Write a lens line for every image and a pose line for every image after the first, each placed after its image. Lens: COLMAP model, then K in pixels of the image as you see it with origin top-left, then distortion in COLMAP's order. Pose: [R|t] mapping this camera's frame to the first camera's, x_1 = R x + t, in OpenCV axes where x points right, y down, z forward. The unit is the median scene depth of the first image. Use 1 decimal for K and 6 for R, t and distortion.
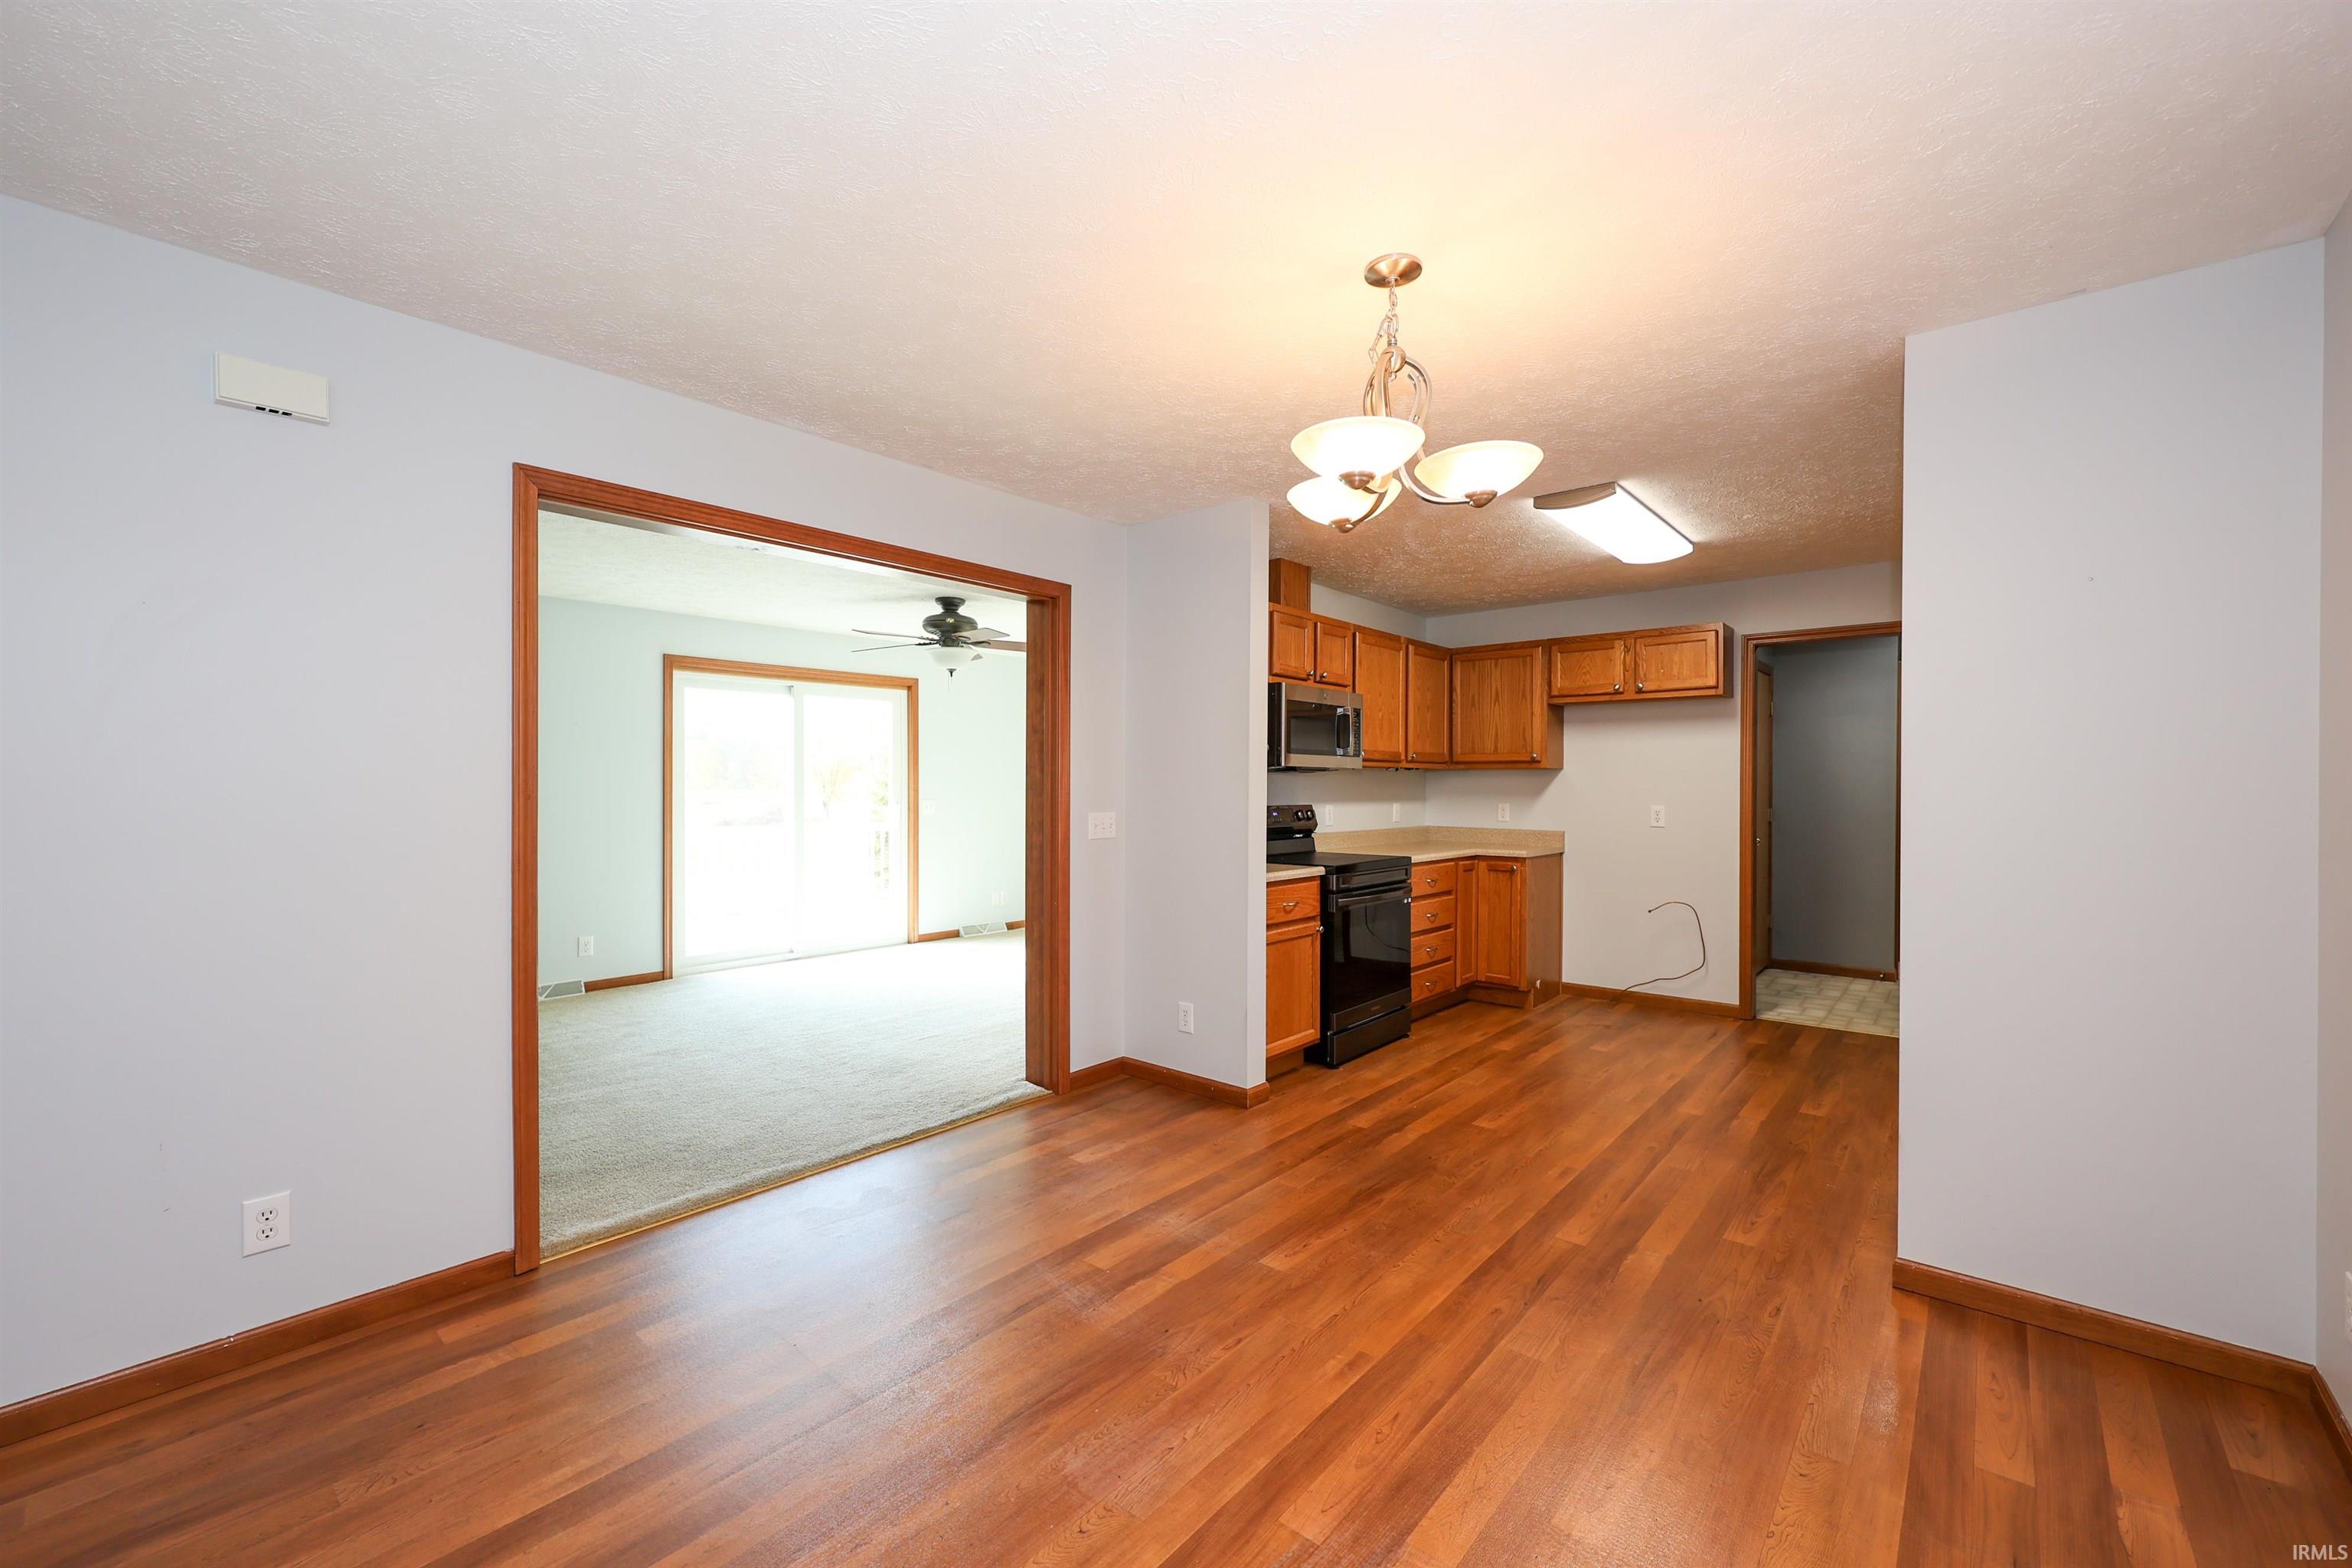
lens RADIAL K [[945.8, 0, 1172.6], [0, 945.8, 789.3], [0, 0, 1]] dist [-0.002288, 0.000485]
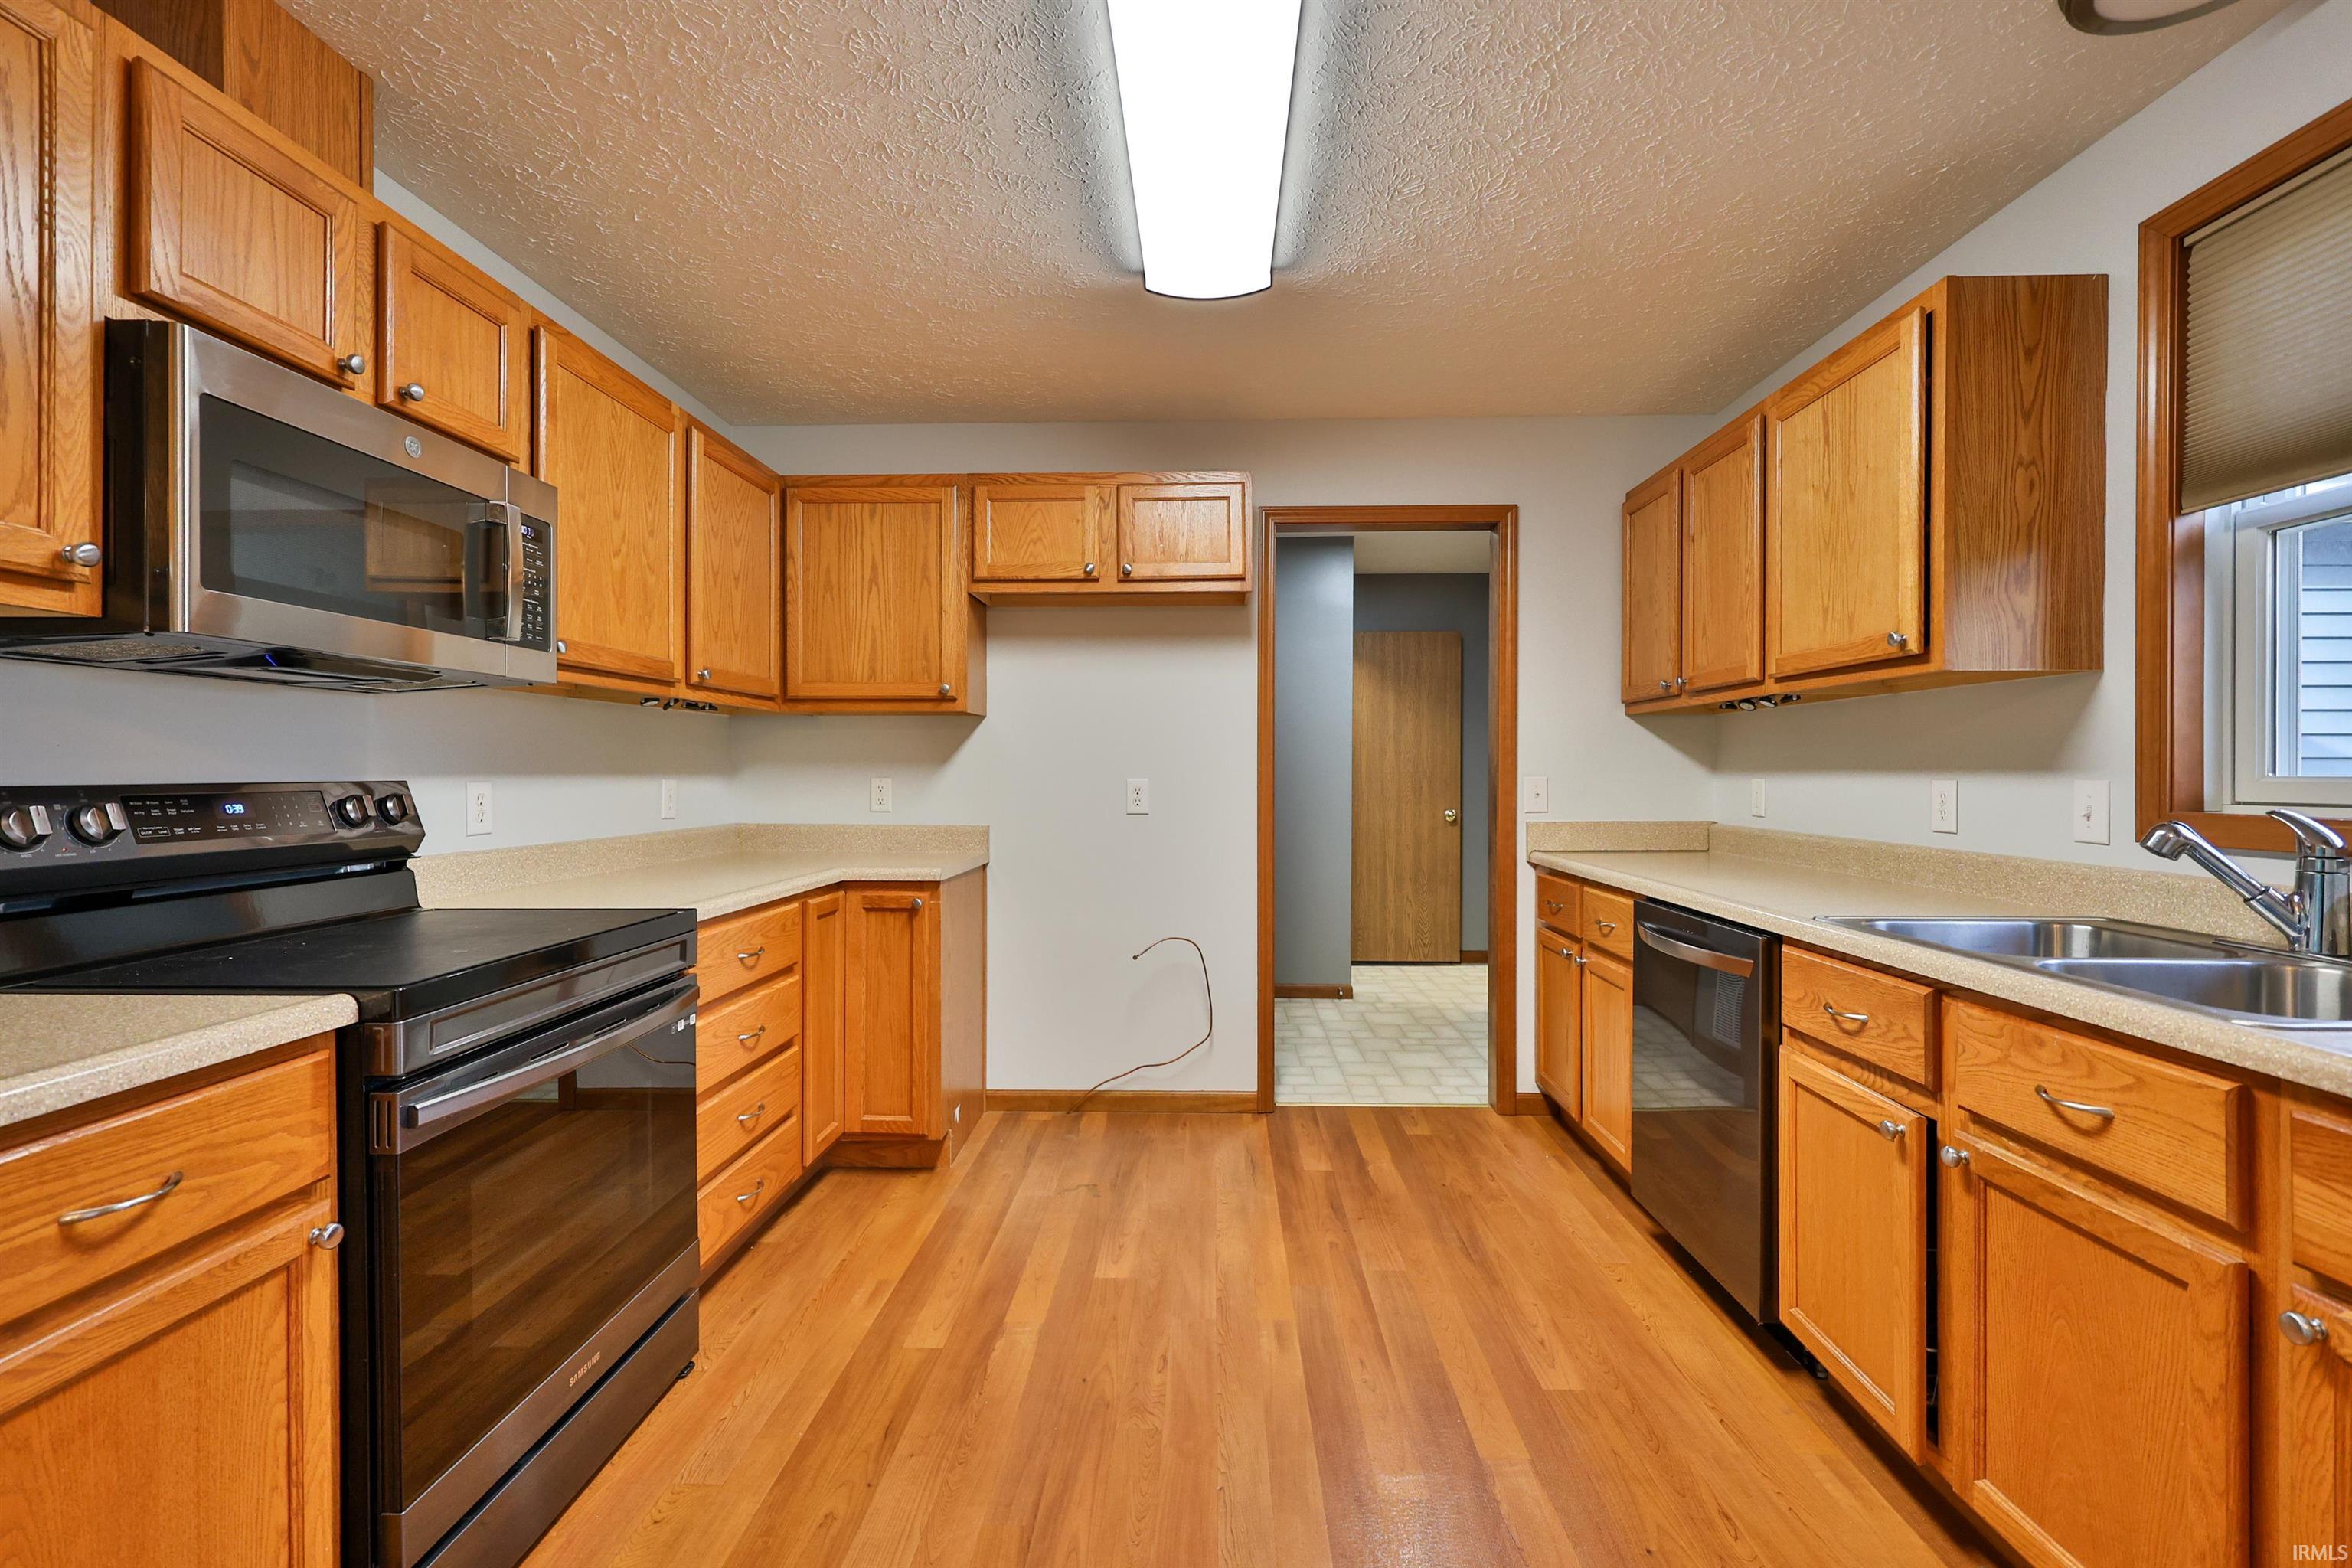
lens RADIAL K [[1022.6, 0, 1189.7], [0, 1022.6, 776.7], [0, 0, 1]] dist [0.003451, -0.000204]
pose [[0.771973, -0.006010, 0.635627, 0.154209], [0.002440, 0.999976, 0.006491, 0.015140], [-0.635651, -0.003460, 0.771969, 0.595262]]
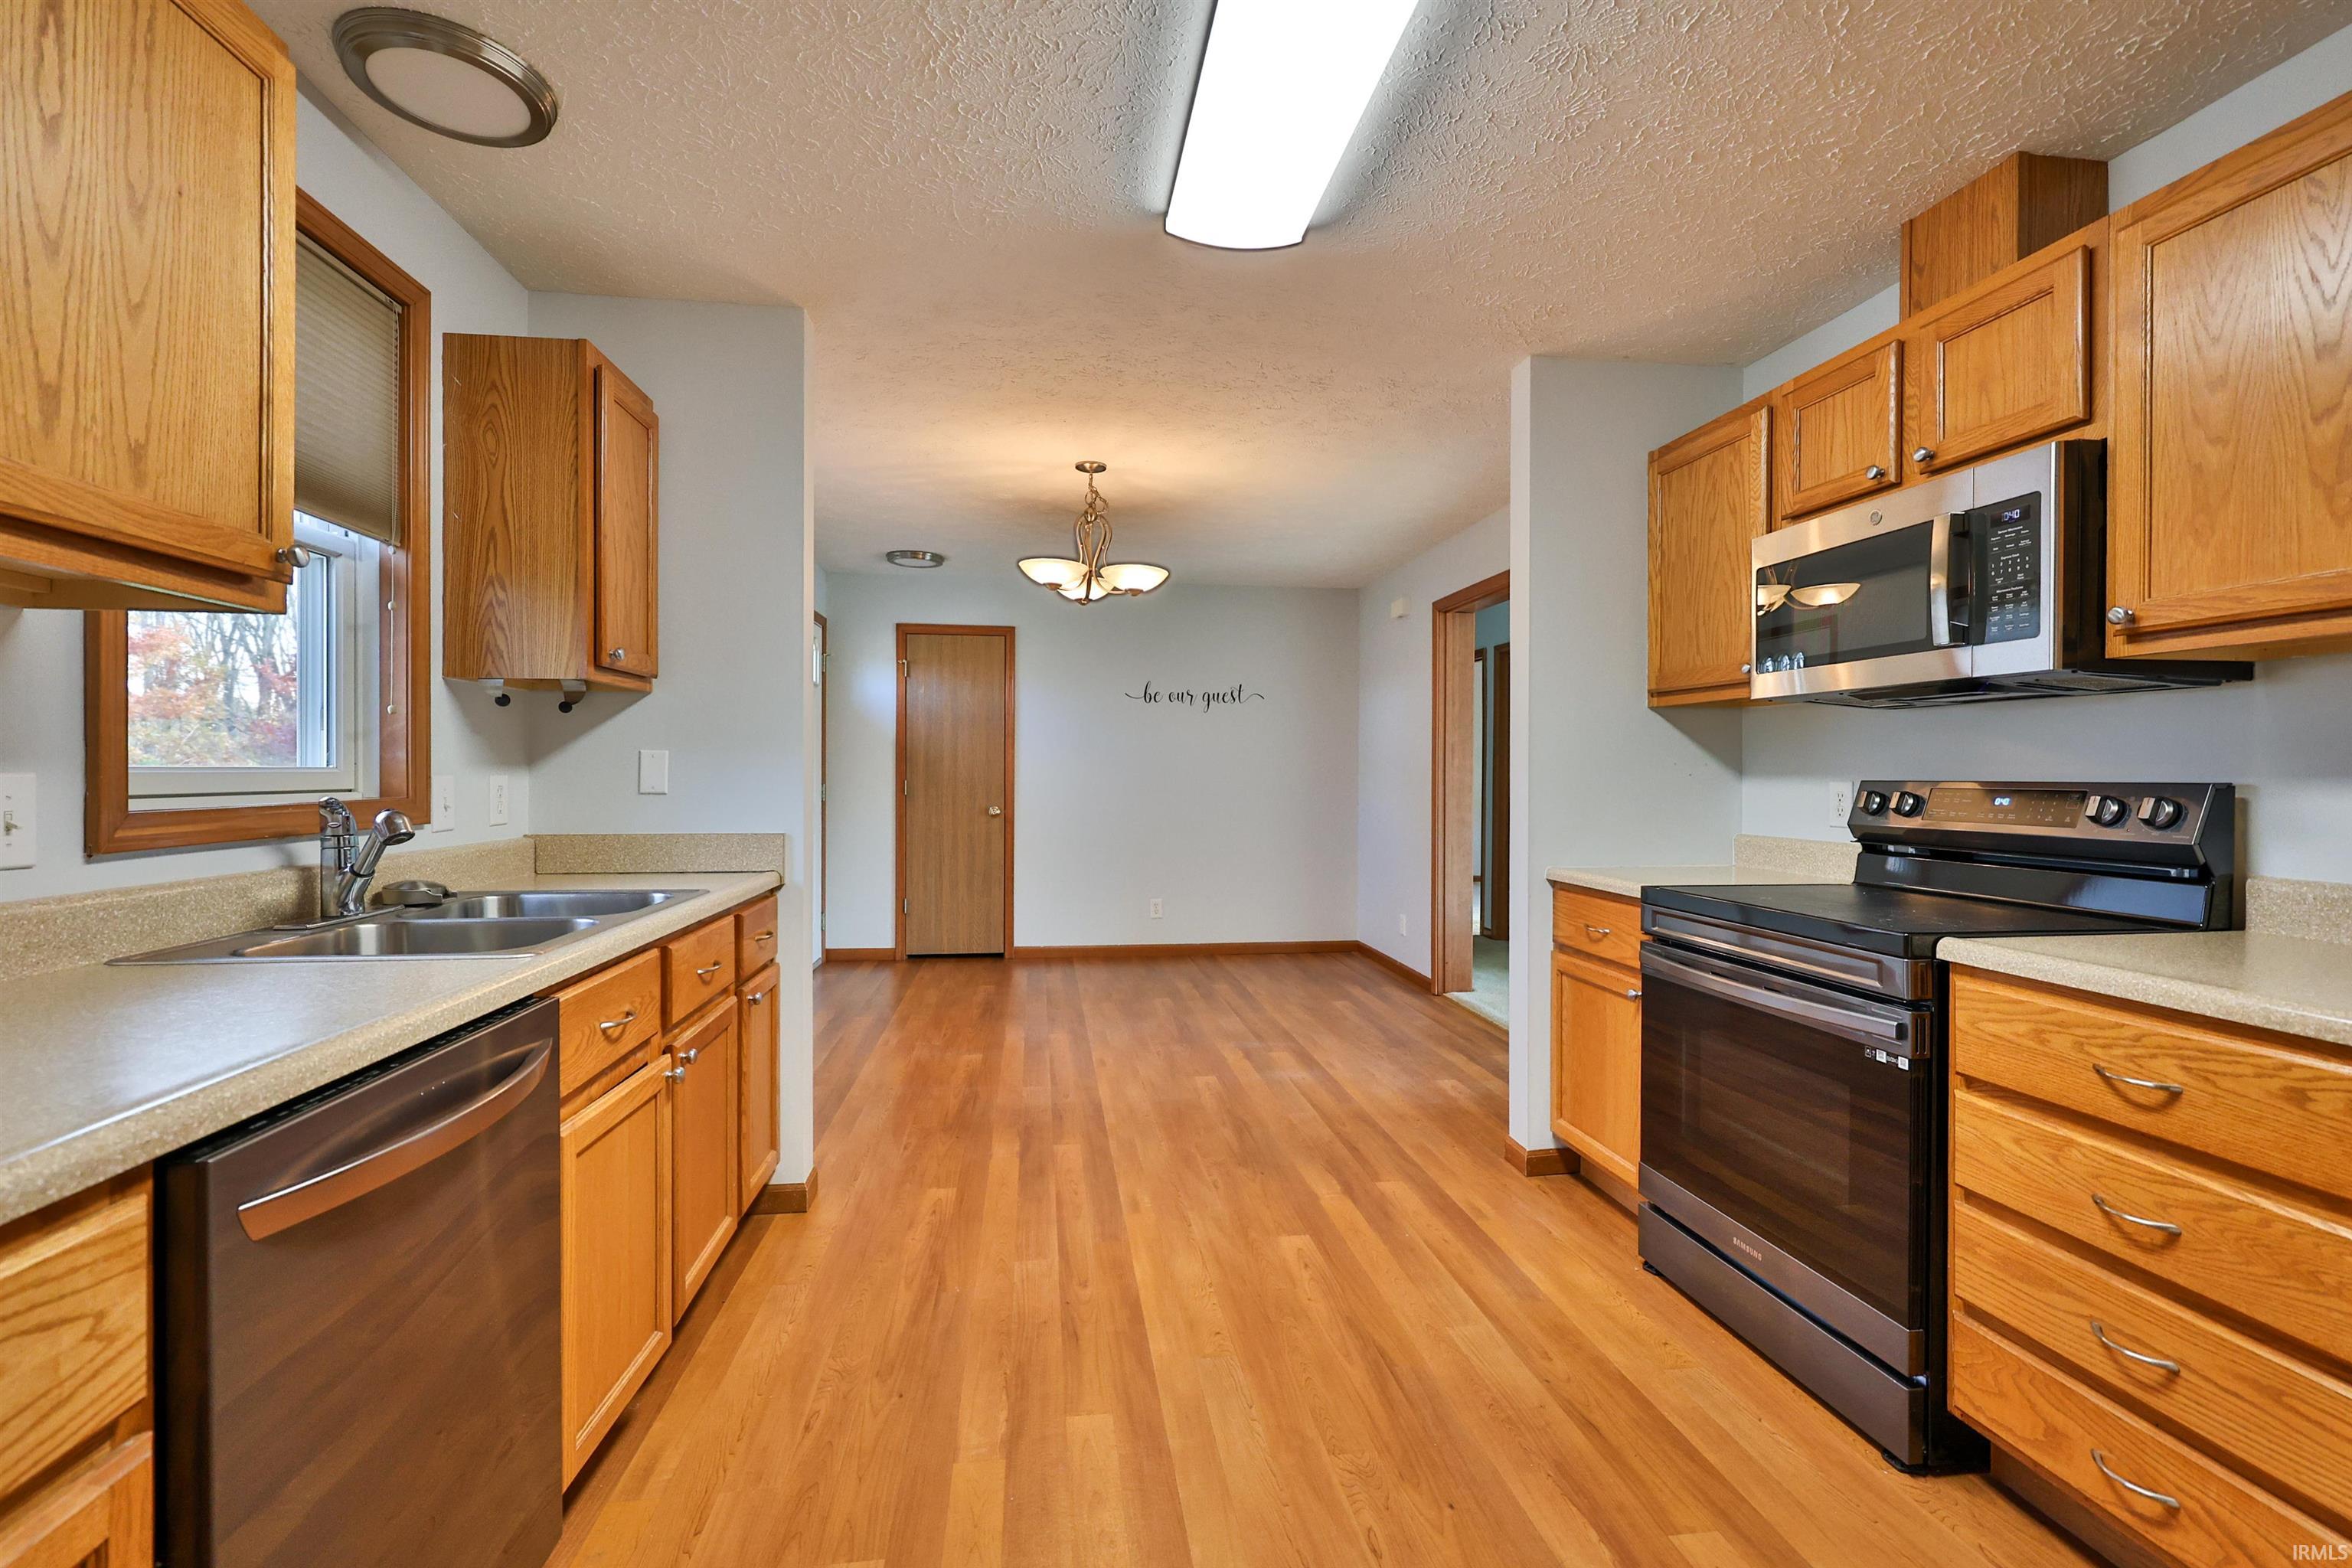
lens RADIAL K [[1003.4, 0, 1184.9], [0, 1003.4, 772.1], [0, 0, 1]] dist [-0.003645, -0.000151]
pose [[-0.650744, -0.004889, -0.759281, 0.752493], [-0.007177, 0.999974, -0.000288, 0.017774], [0.759263, 0.005262, -0.650762, 1.141405]]
